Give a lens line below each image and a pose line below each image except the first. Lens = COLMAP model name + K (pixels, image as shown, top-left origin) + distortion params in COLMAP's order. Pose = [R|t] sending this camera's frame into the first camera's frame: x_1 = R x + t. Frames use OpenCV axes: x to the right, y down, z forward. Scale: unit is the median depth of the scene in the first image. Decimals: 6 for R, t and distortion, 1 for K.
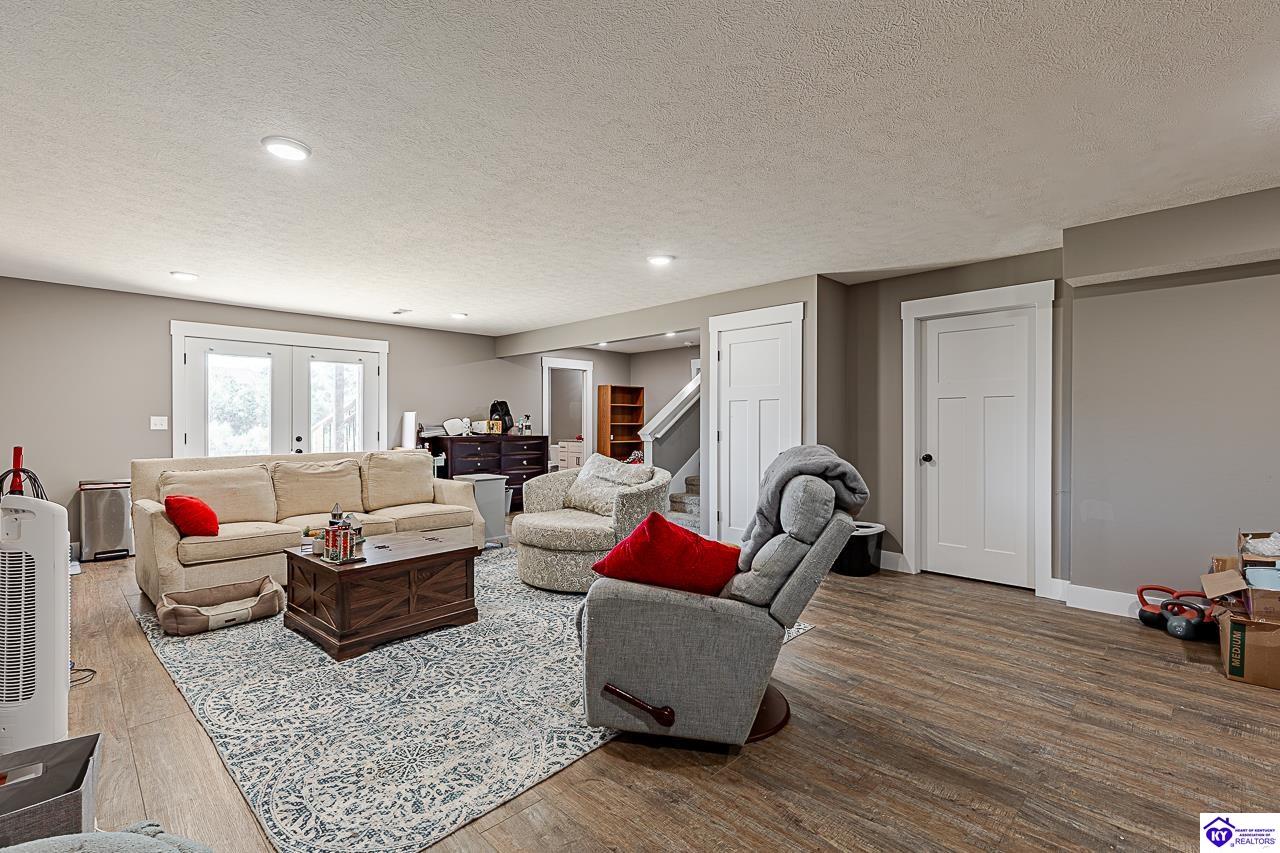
lens RADIAL K [[574.8, 0, 646.2], [0, 574.8, 424.5], [0, 0, 1]] dist [0.008419, 0.000483]
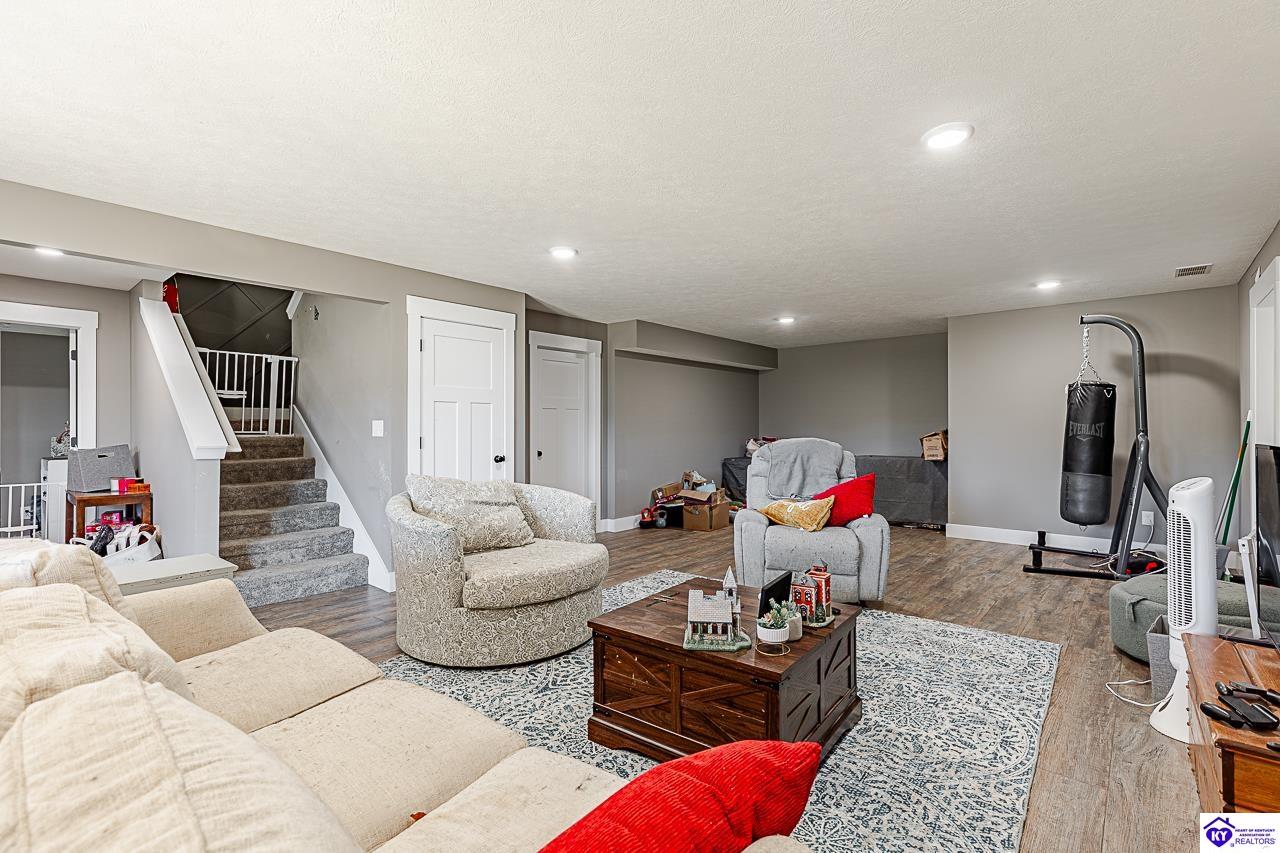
lens RADIAL K [[574.8, 0, 647.0], [0, 574.8, 423.3], [0, 0, 1]] dist [0.008419, 0.000483]
pose [[-0.067055, 0.004709, 0.997738, -1.547429], [0.005727, 0.999974, -0.004335, -0.005961], [-0.997733, 0.005424, -0.067081, 1.574795]]
